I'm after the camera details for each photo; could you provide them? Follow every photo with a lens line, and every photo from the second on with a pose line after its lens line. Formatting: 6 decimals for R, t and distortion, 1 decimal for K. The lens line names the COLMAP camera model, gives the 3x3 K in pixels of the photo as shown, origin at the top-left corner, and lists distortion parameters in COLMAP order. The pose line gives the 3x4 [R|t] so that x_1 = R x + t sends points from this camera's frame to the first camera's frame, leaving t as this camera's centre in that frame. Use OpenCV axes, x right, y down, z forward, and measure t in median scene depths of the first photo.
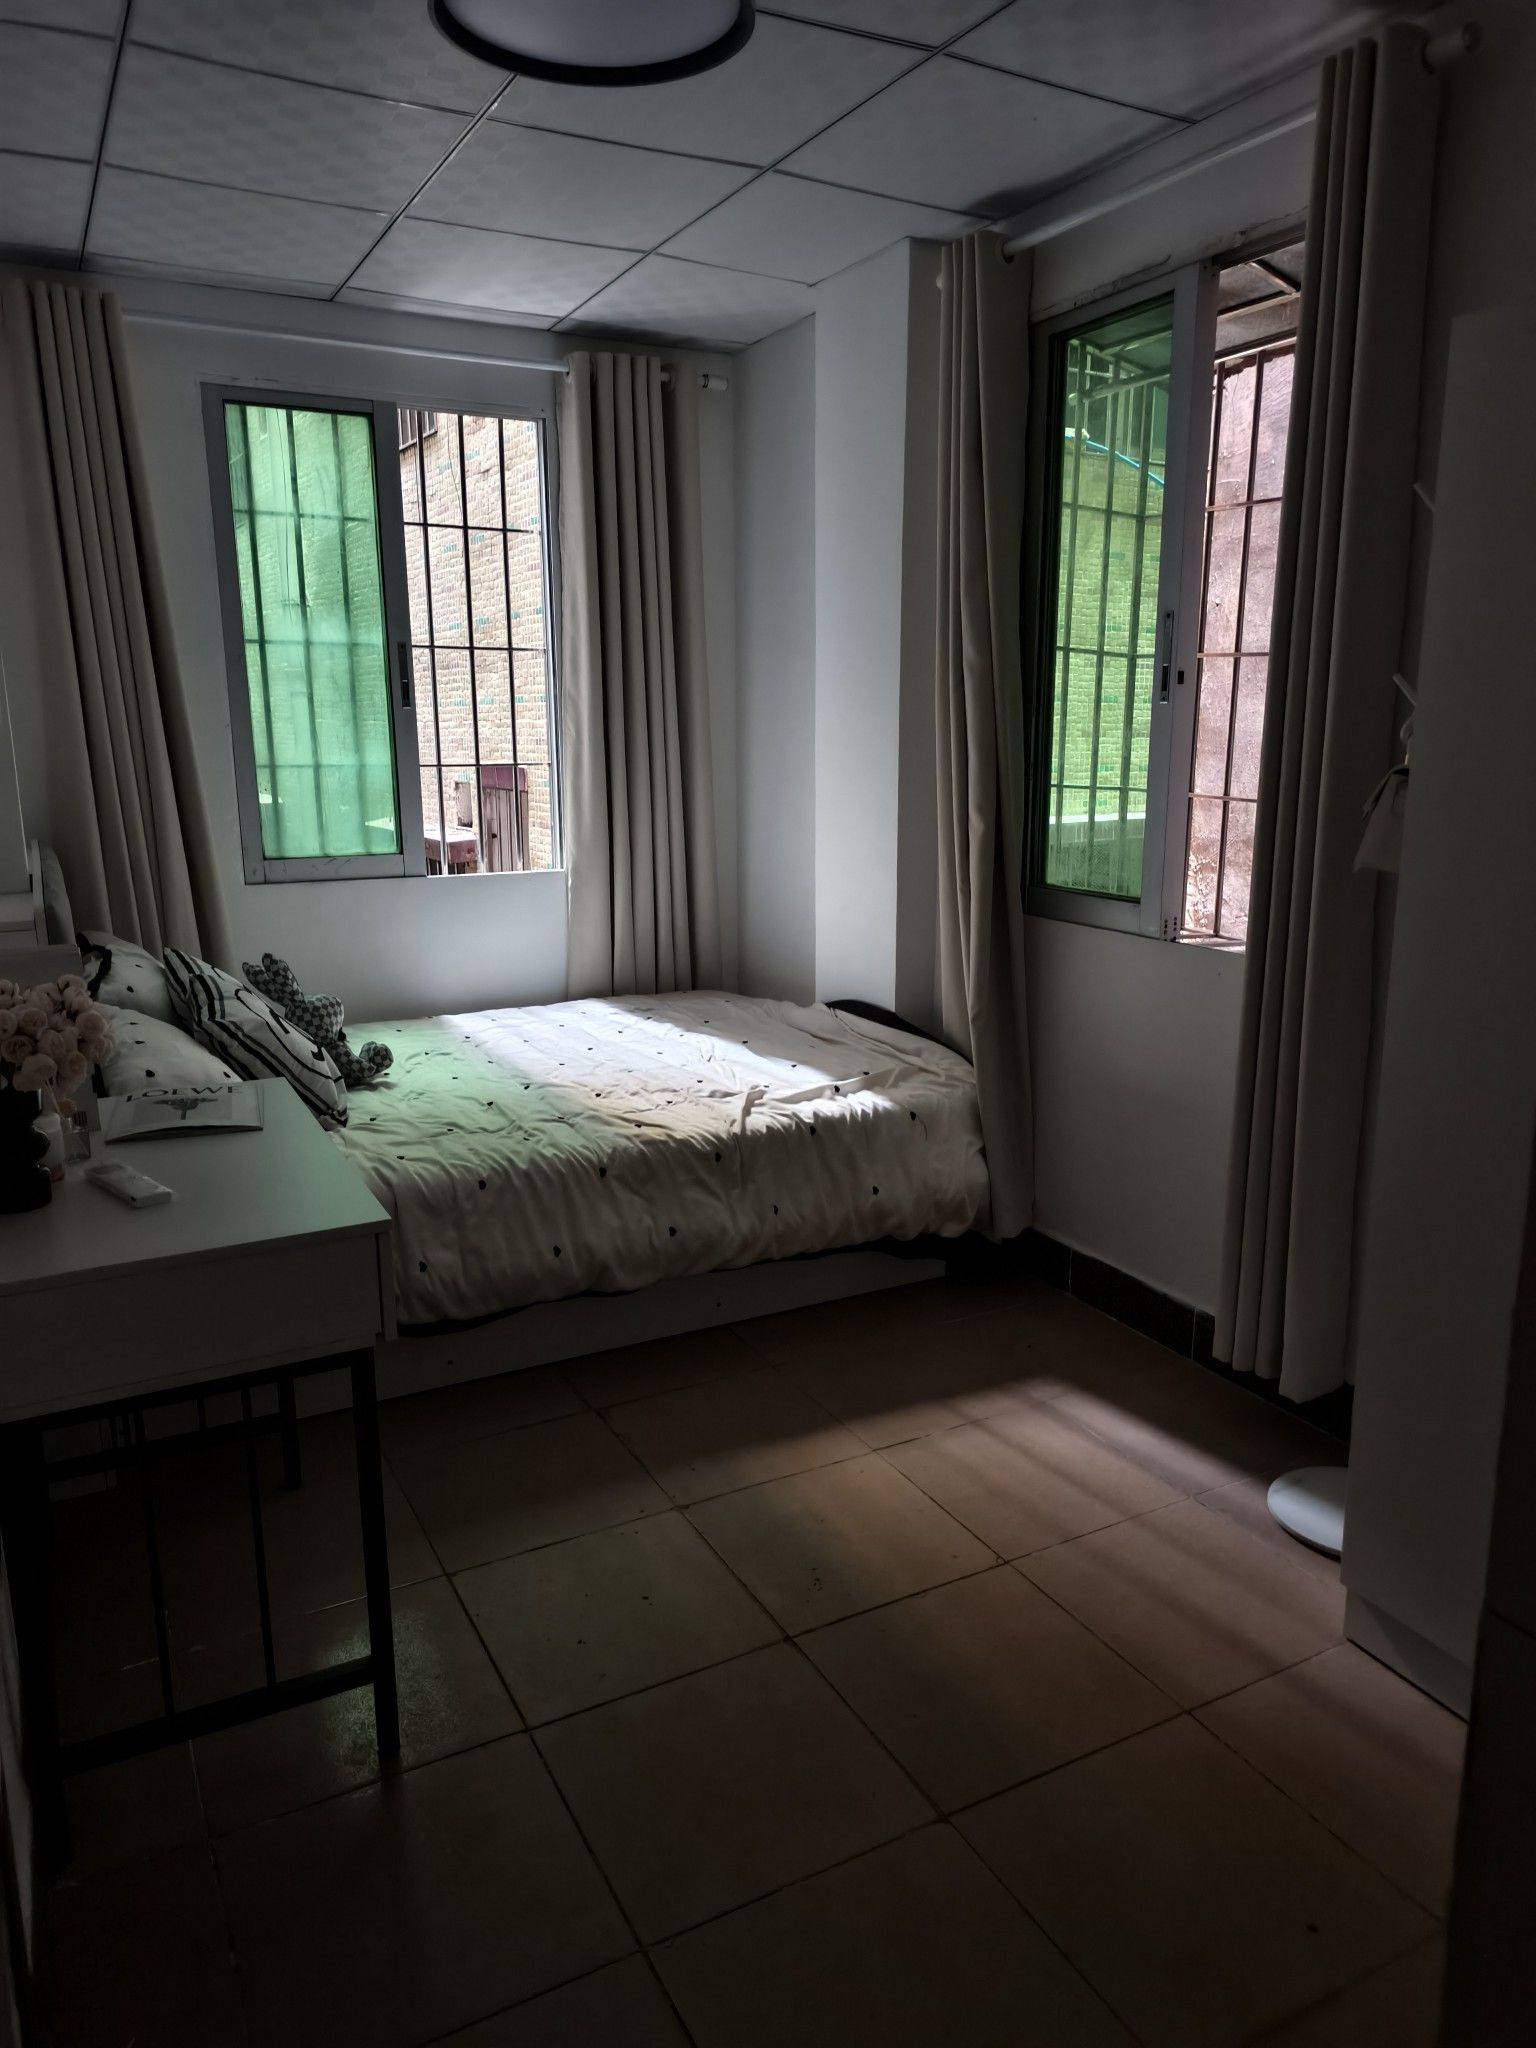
lens RADIAL K [[1399.6, 0, 771.6], [0, 1399.6, 1043.9], [0, 0, 1]] dist [0.033029, -0.020469]
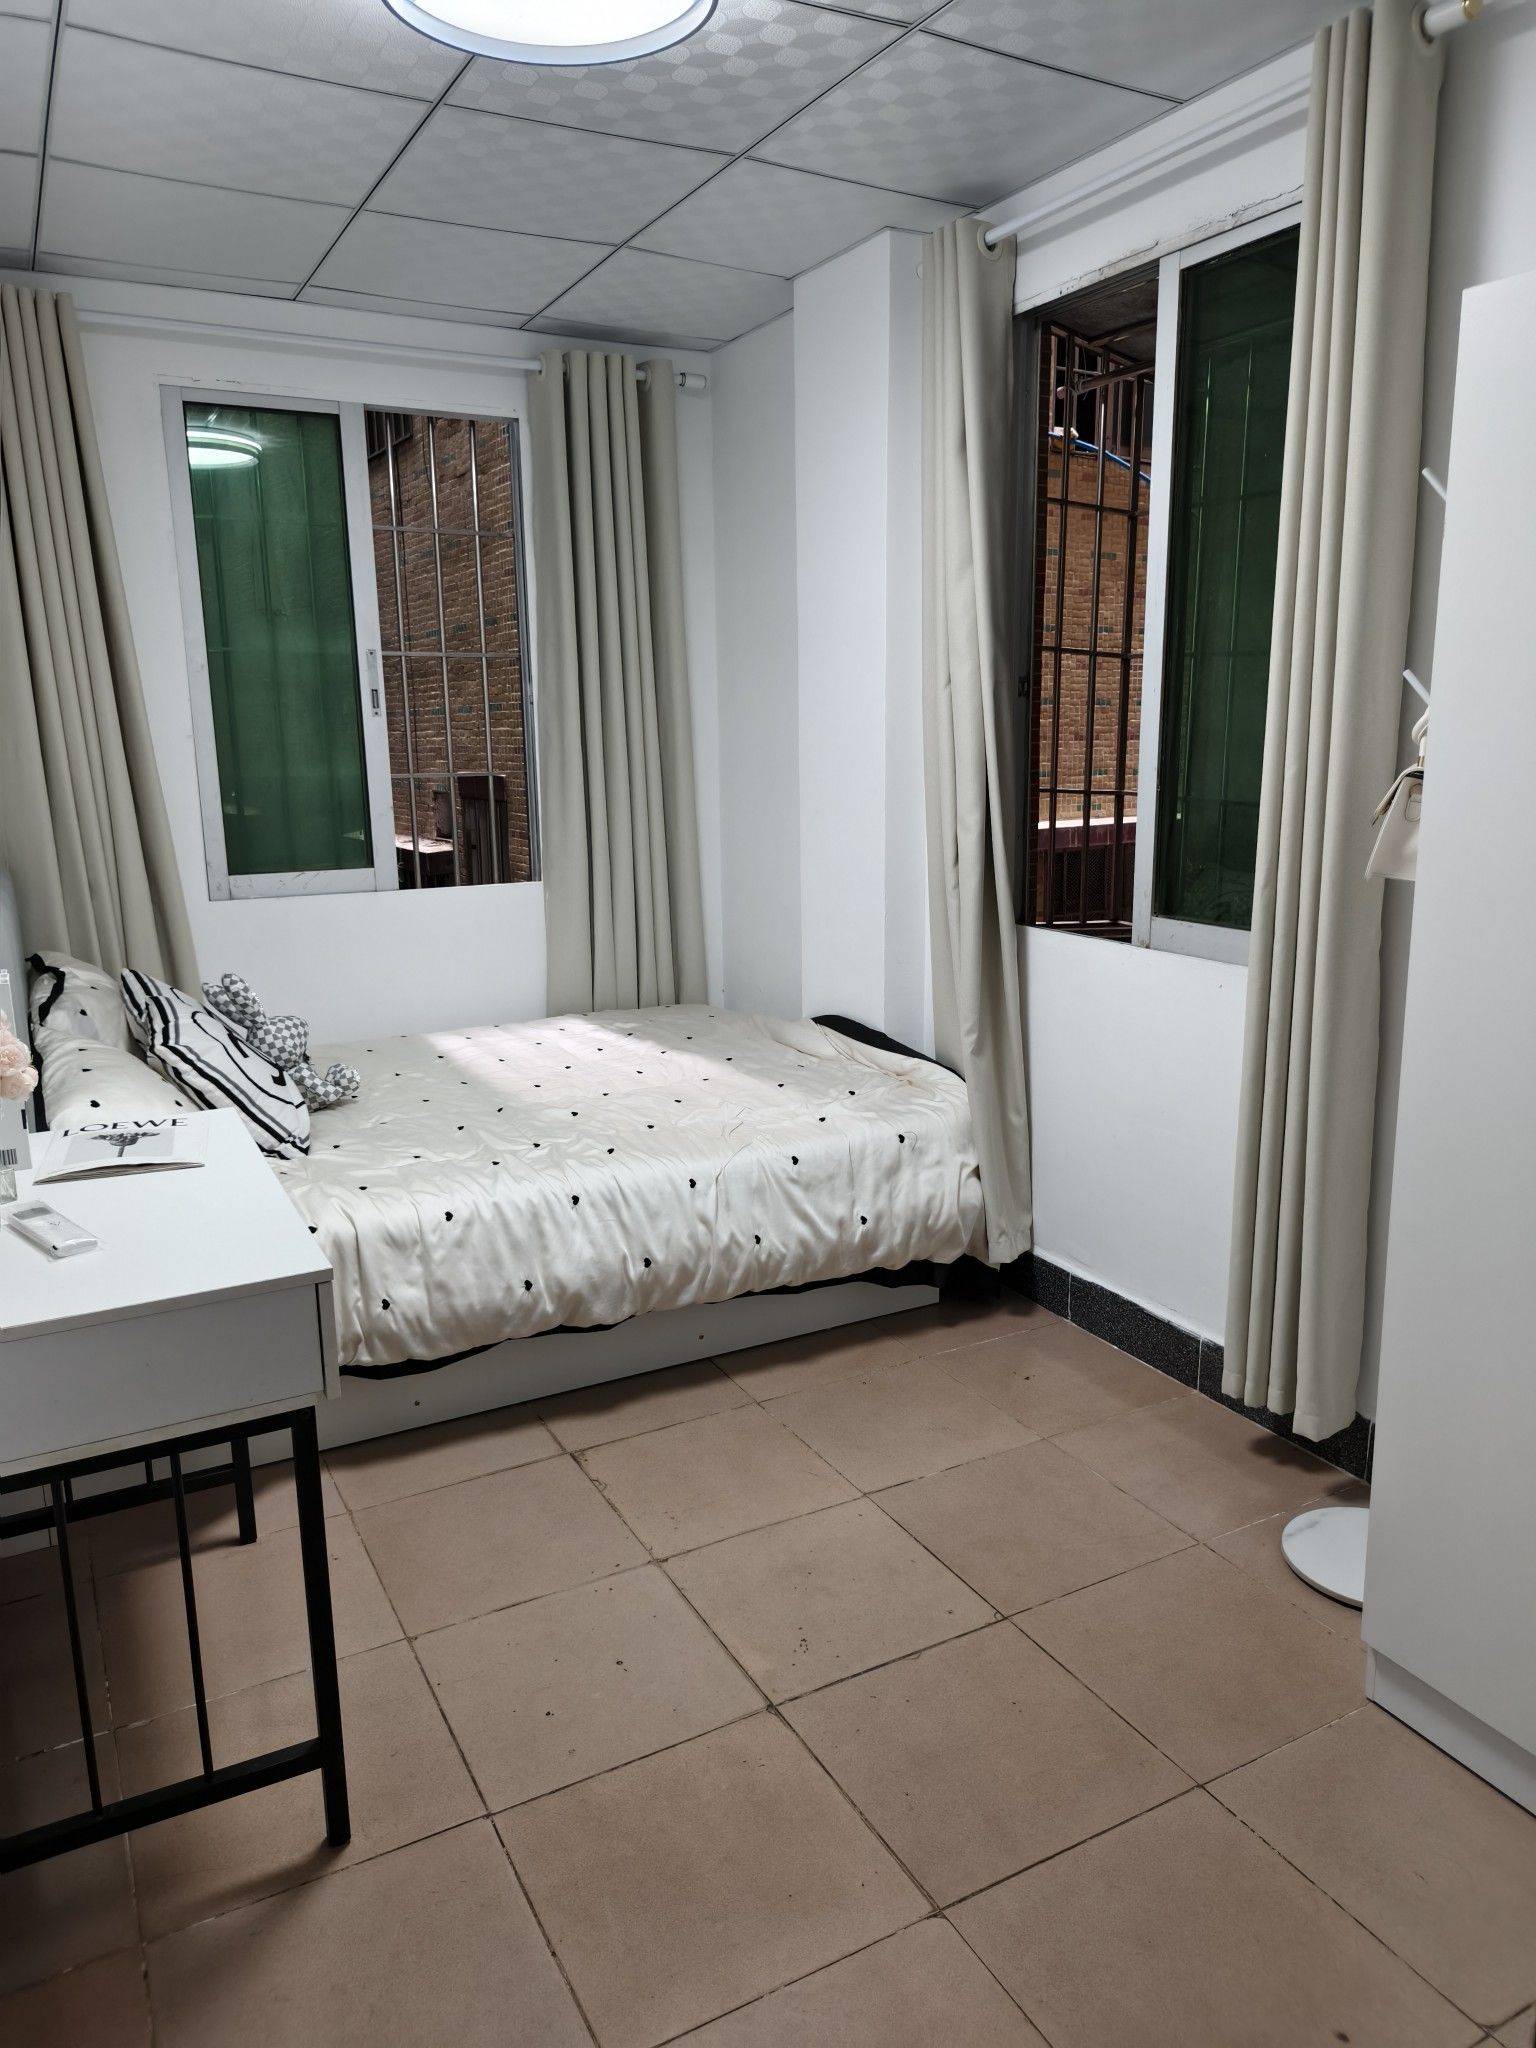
lens RADIAL K [[1399.6, 0, 773.6], [0, 1399.6, 1027.3], [0, 0, 1]] dist [0.033029, -0.020469]
pose [[0.999948, -0.009975, 0.002209, 0.010642], [0.010007, 0.999840, -0.014810, -0.009788], [-0.002061, 0.014831, 0.999888, 0.041107]]
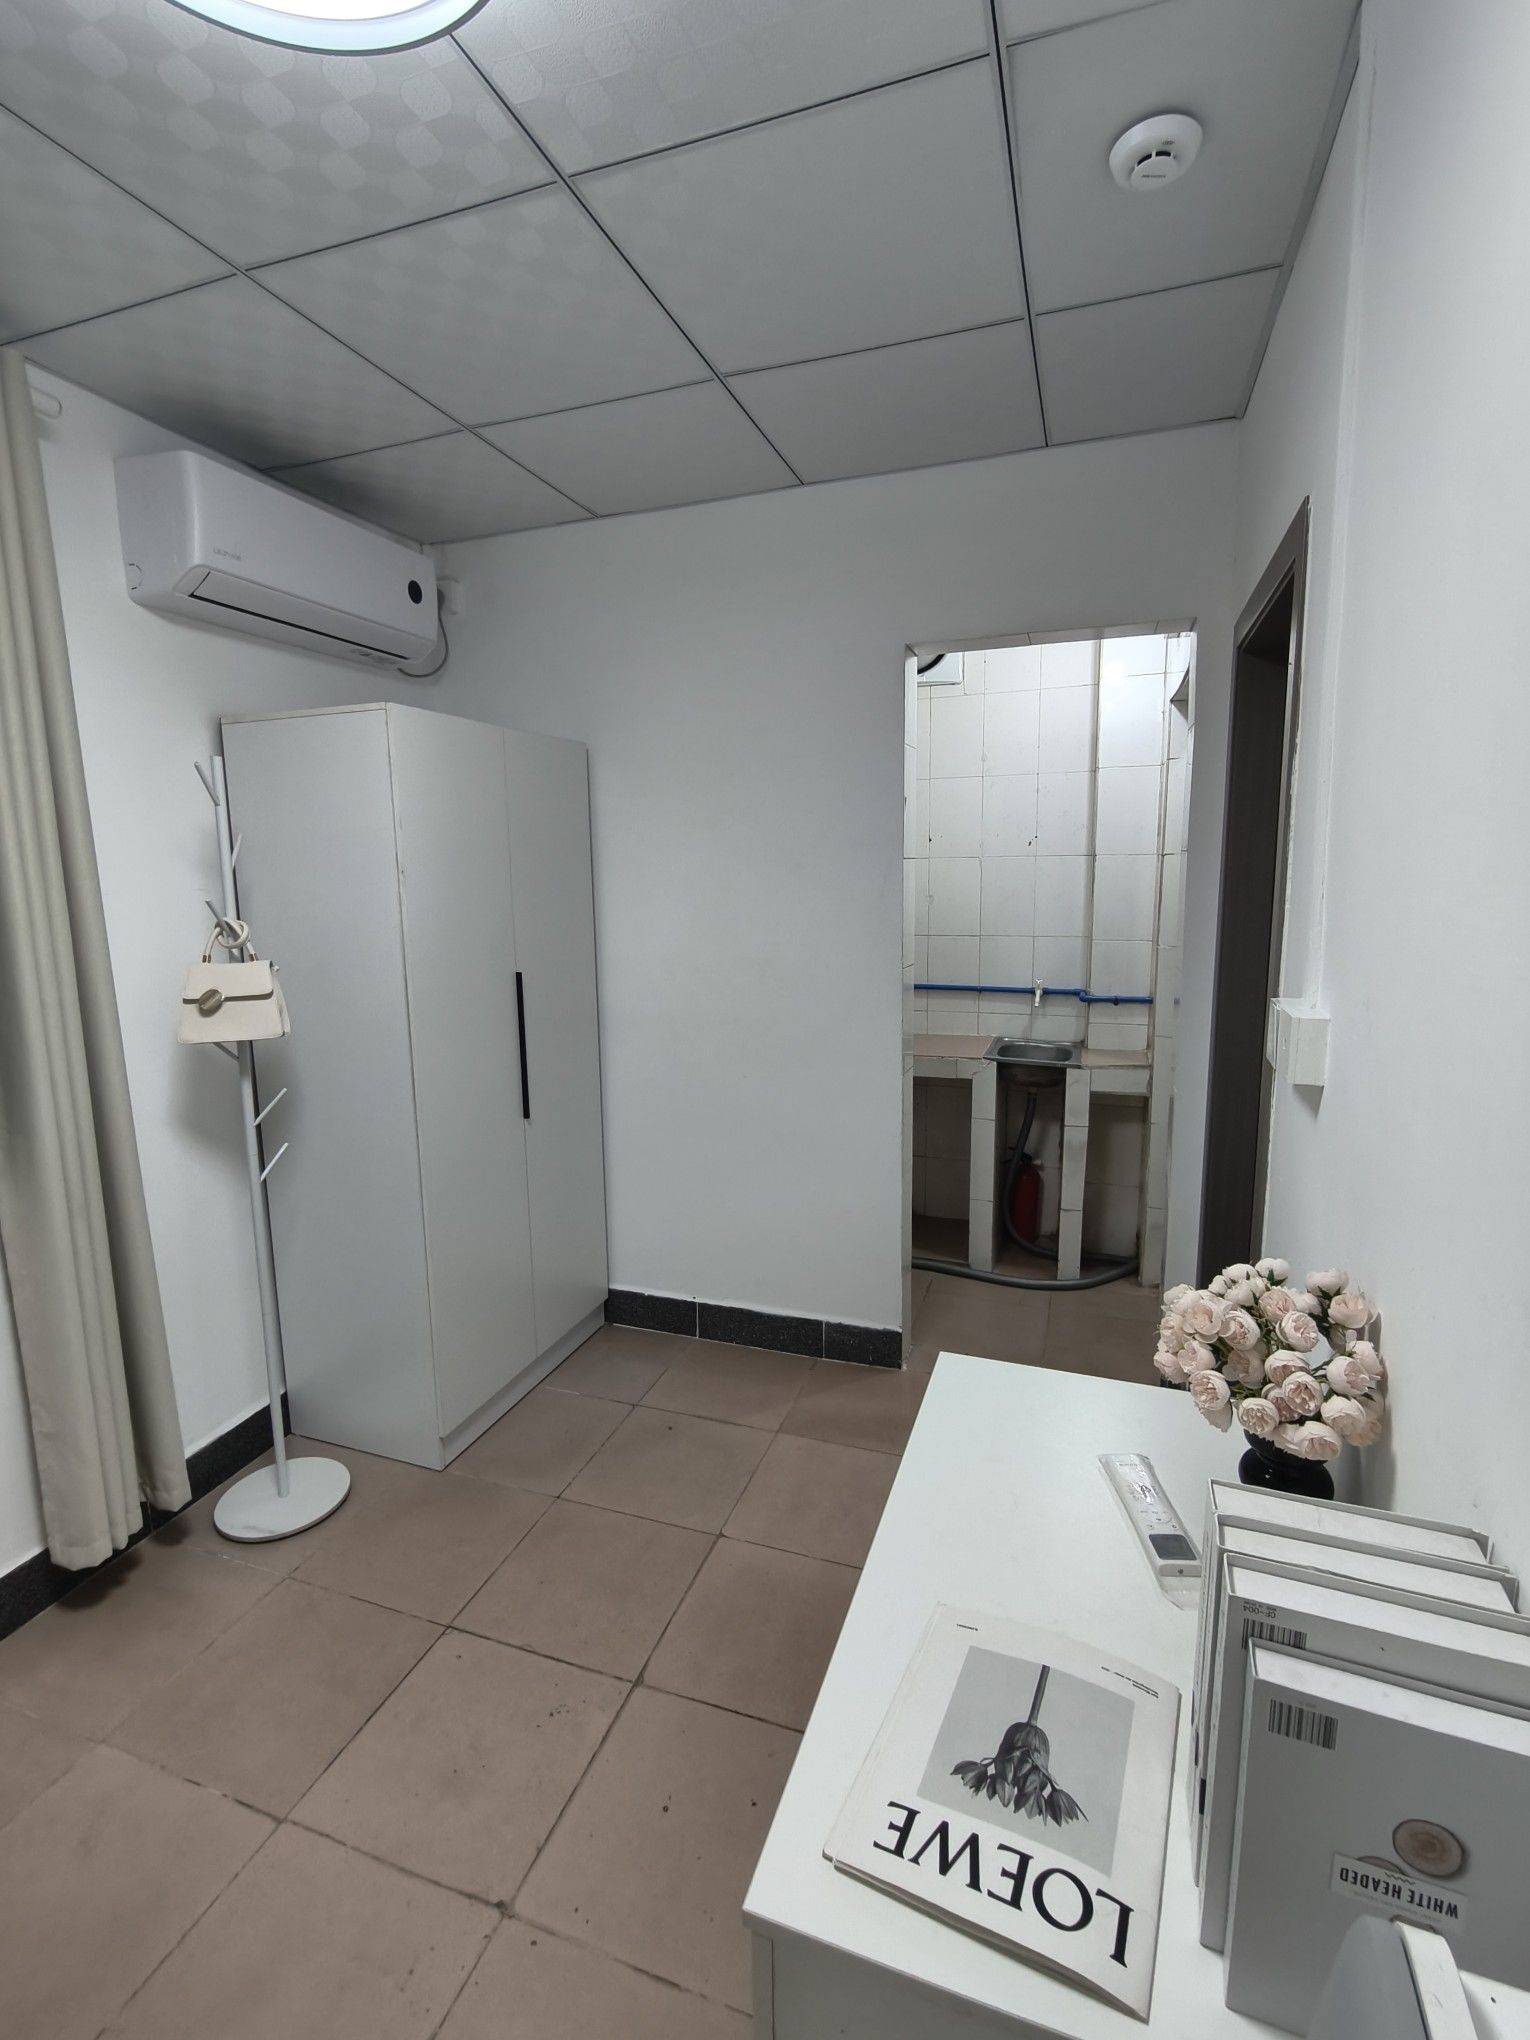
lens RADIAL K [[942.7, 0, 763.1], [0, 942.7, 1020.3], [0, 0, 1]] dist [-0.002758, 0.005099]
pose [[-0.667265, -0.099311, 0.738170, -0.400090], [0.189890, 0.935638, 0.297528, -0.217439], [-0.720207, 0.338701, -0.605461, 0.821476]]
